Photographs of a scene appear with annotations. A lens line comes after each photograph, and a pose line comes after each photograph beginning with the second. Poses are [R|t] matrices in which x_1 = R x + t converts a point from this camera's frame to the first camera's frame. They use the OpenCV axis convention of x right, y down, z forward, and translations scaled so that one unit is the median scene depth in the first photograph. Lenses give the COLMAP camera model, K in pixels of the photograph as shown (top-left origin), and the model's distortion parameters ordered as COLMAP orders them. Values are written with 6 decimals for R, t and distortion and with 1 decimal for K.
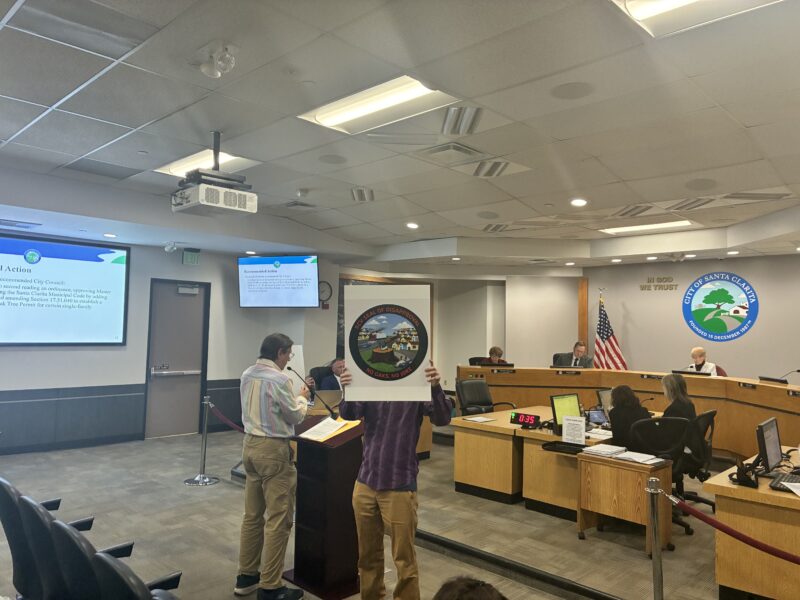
lens RADIAL K [[606.6, 0, 406.7], [0, 606.6, 294.2], [0, 0, 1]] dist [0.054366, -0.062276]
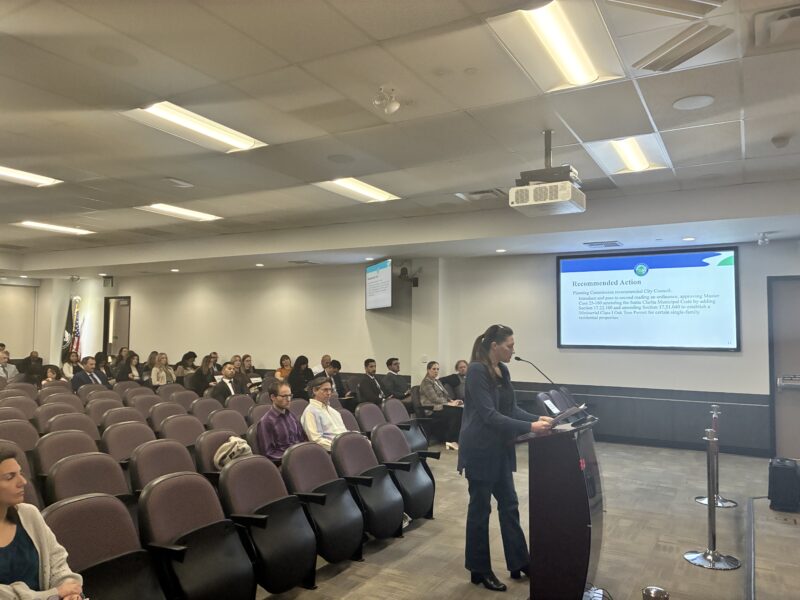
lens RADIAL K [[606.6, 0, 400.7], [0, 606.6, 297.9], [0, 0, 1]] dist [0.054366, -0.062276]
pose [[0.243252, -0.076331, -0.966955, 0.302000], [0.052006, 0.996491, -0.065579, 0.034368], [0.968568, -0.034336, 0.246368, 0.251405]]
